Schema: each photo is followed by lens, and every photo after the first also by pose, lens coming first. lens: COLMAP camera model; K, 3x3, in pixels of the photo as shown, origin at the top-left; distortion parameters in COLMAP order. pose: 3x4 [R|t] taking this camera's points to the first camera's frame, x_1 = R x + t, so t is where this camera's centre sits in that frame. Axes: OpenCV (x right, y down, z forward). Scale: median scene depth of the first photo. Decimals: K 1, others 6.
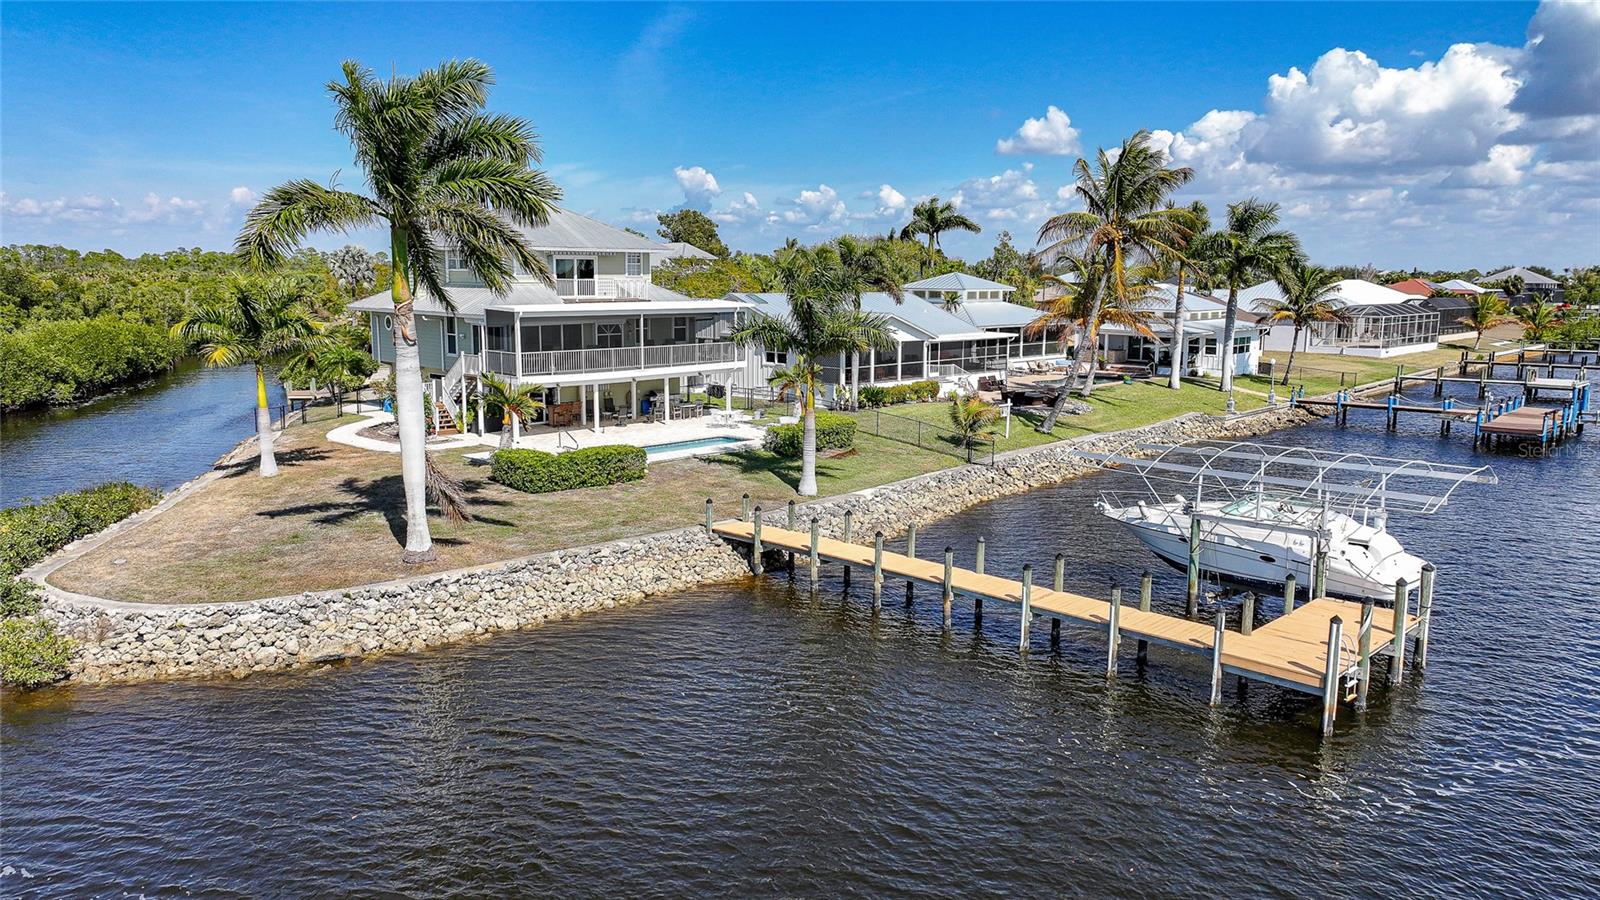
lens RADIAL K [[1129.6, 0, 806.1], [0, 1129.6, 416.5], [0, 0, 1]] dist [-0.001273, 0.009399]
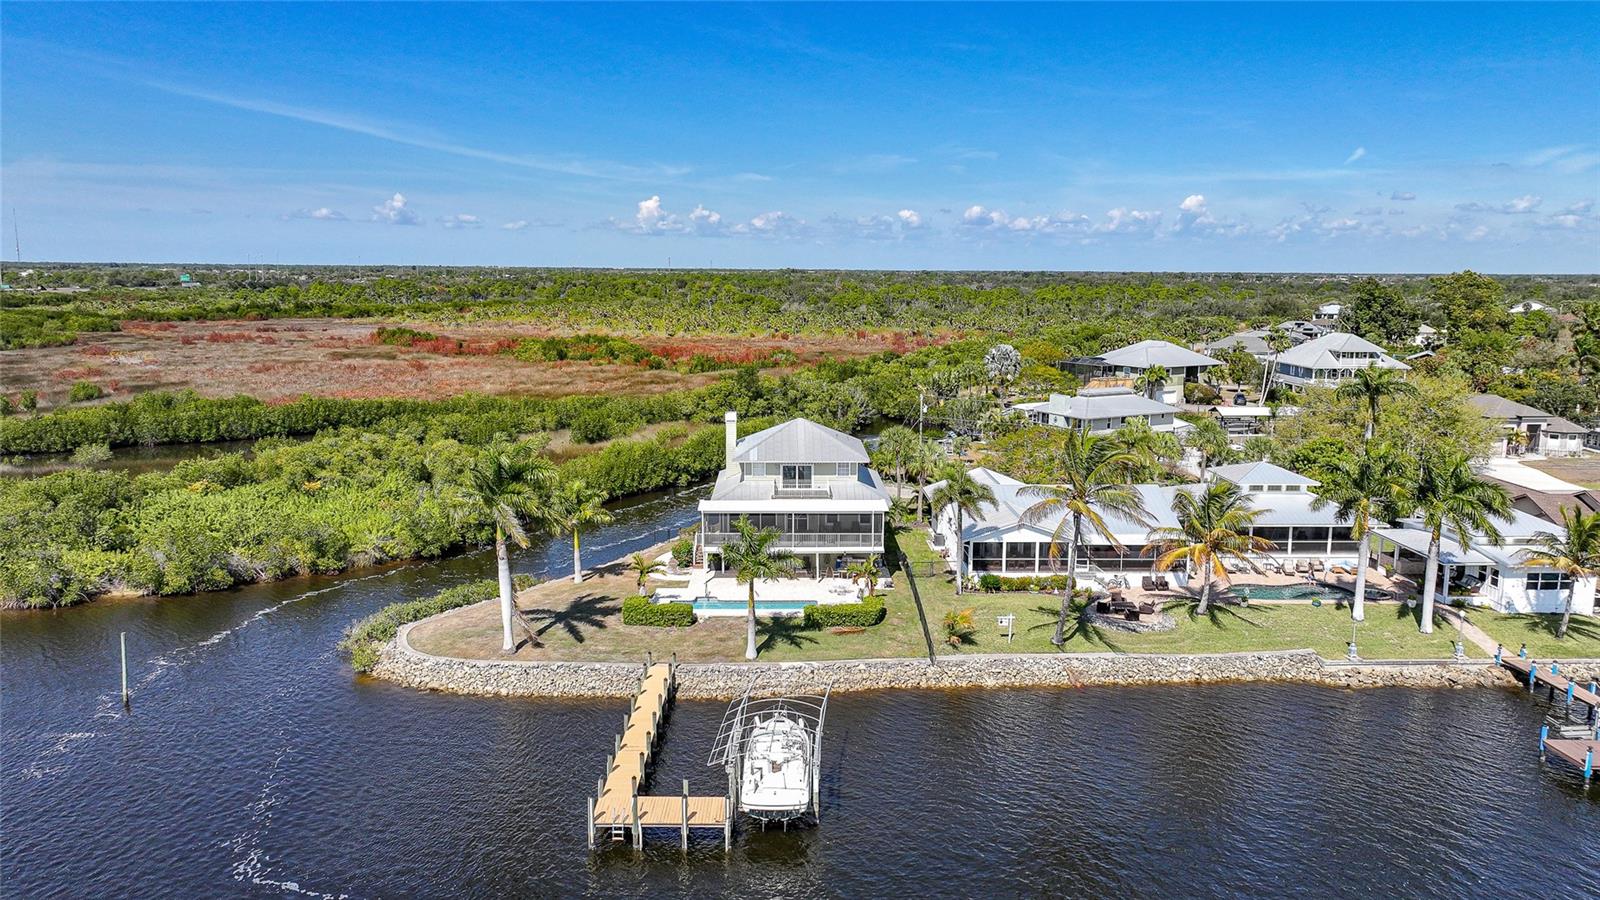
lens RADIAL K [[1116.3, 0, 797.5], [0, 1116.3, 427.2], [0, 0, 1]] dist [0.003722, 0.000690]
pose [[0.703188, 0.094044, -0.704757, 1.405477], [-0.088878, 0.995066, 0.044102, -0.415335], [0.705428, 0.031625, 0.708076, -0.151177]]
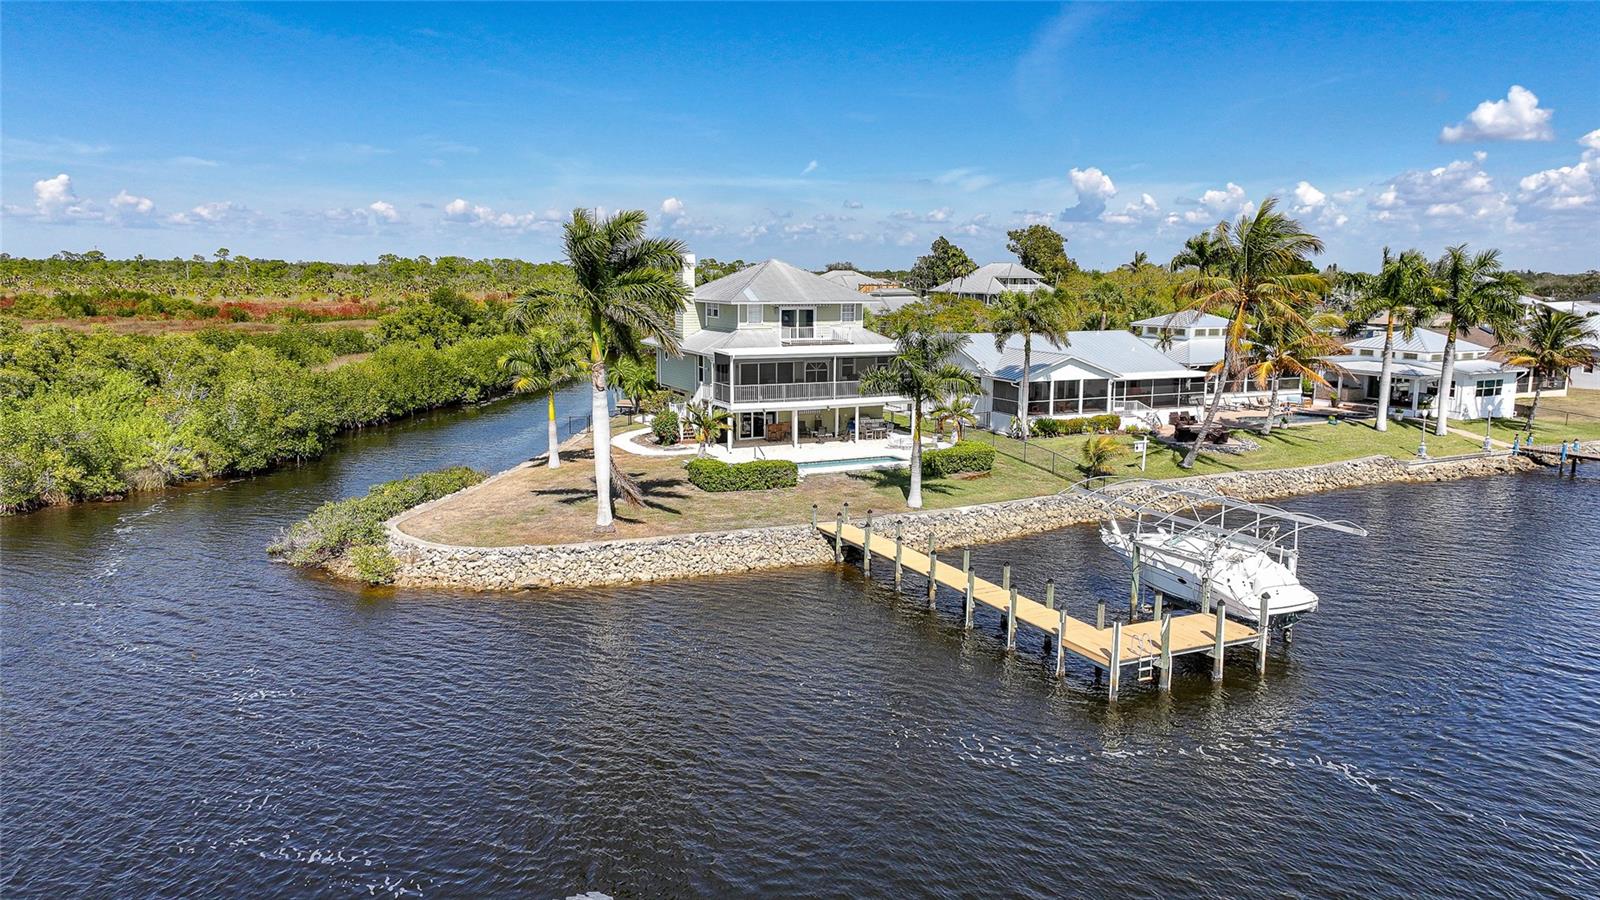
lens RADIAL K [[1127.7, 0, 801.0], [0, 1127.7, 391.9], [0, 0, 1]] dist [0.010500, -0.000991]
pose [[0.941645, 0.035502, -0.334731, 0.364124], [-0.043601, 0.998909, -0.016709, -0.041267], [0.333773, 0.030328, 0.942166, -0.307868]]
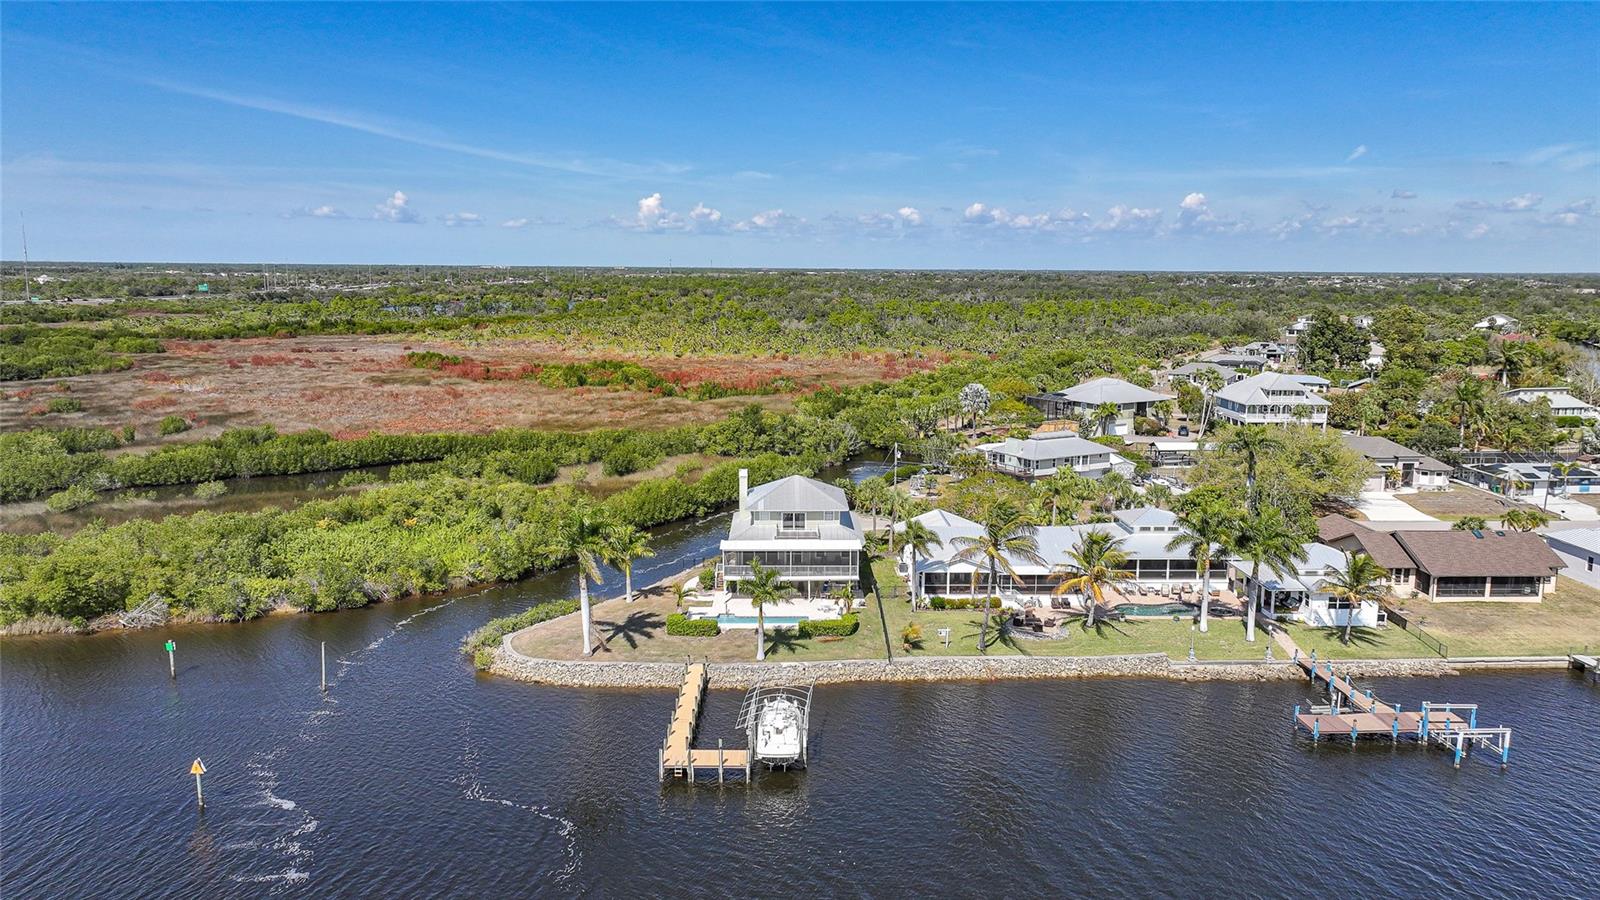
lens RADIAL K [[1116.3, 0, 797.5], [0, 1116.3, 427.2], [0, 0, 1]] dist [0.003722, 0.000690]
pose [[0.702888, 0.095023, -0.704924, 1.950798], [-0.088445, 0.995021, 0.045938, -0.621083], [0.705780, 0.030057, 0.707793, -0.705100]]
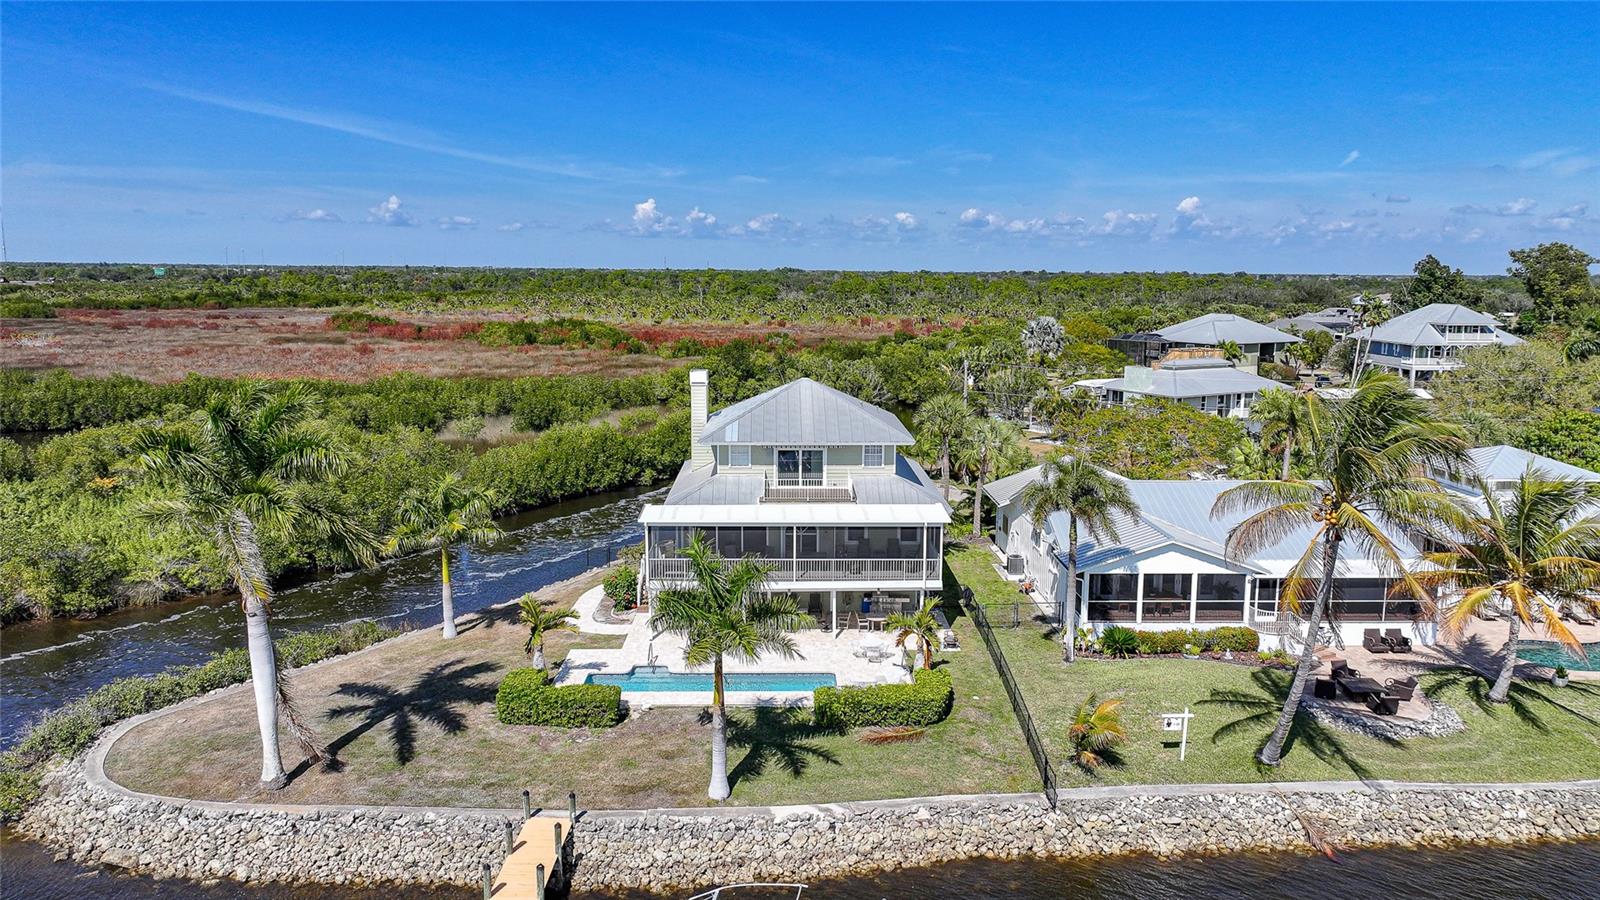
lens RADIAL K [[1116.3, 0, 797.5], [0, 1116.3, 427.2], [0, 0, 1]] dist [0.003722, 0.000690]
pose [[0.705583, 0.093205, -0.702471, 0.770858], [-0.089573, 0.995092, 0.042061, -0.319517], [0.702943, 0.033245, 0.710469, 0.479000]]
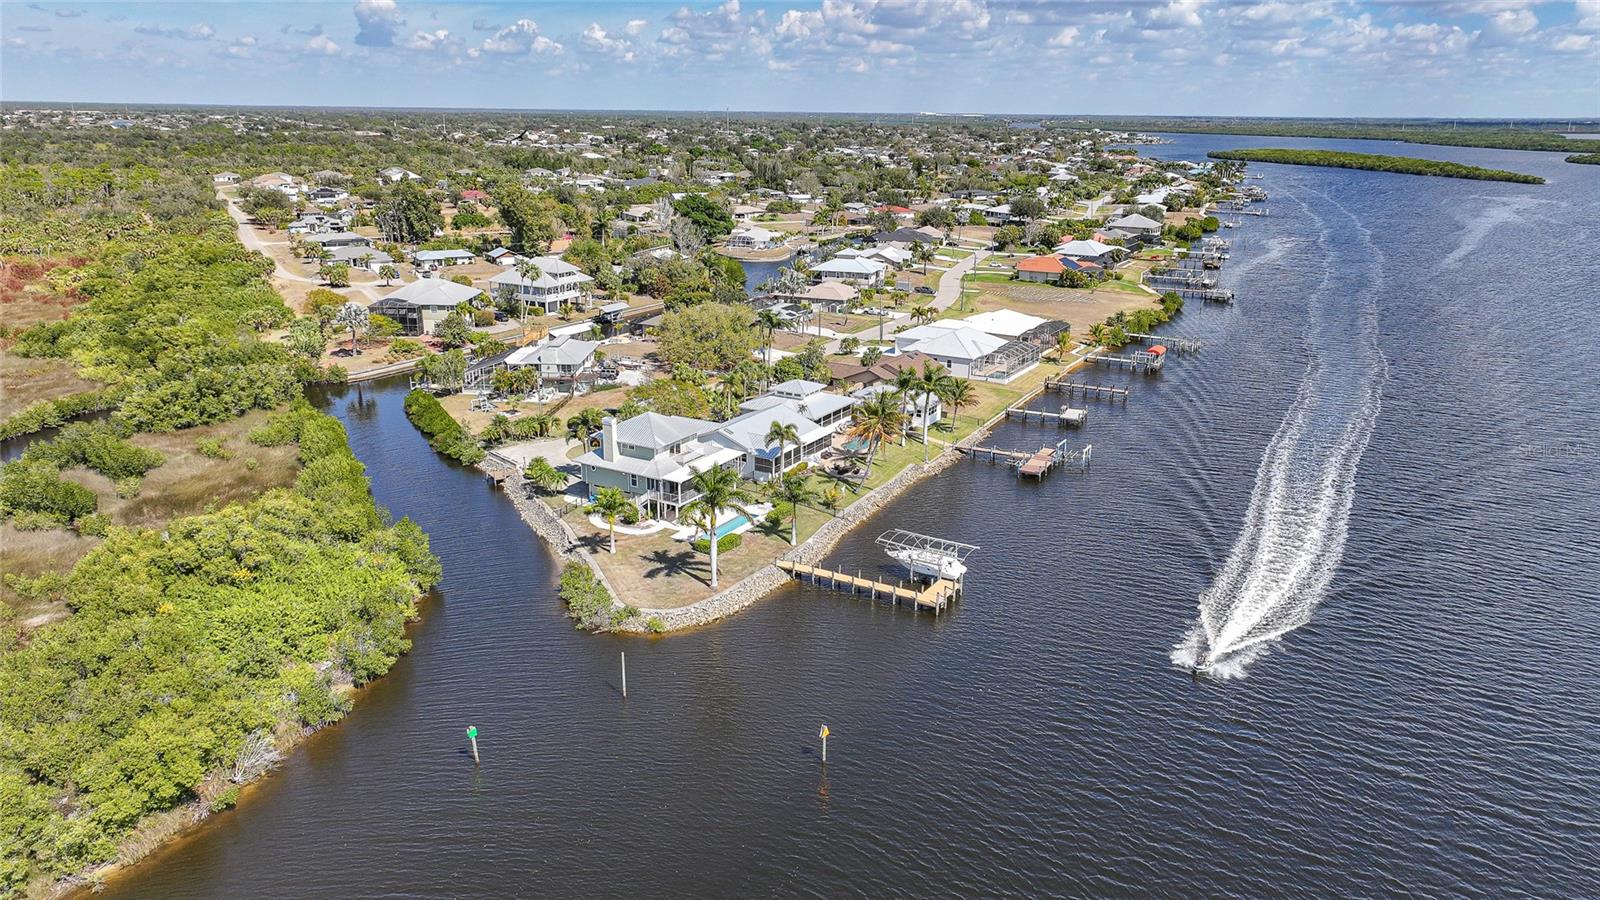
lens RADIAL K [[1116.3, 0, 797.5], [0, 1116.3, 427.2], [0, 0, 1]] dist [0.003722, 0.000690]
pose [[0.973610, -0.060130, 0.220156, -0.769174], [0.027061, 0.988278, 0.150248, -0.850398], [-0.226610, -0.140325, 0.963824, -2.292532]]
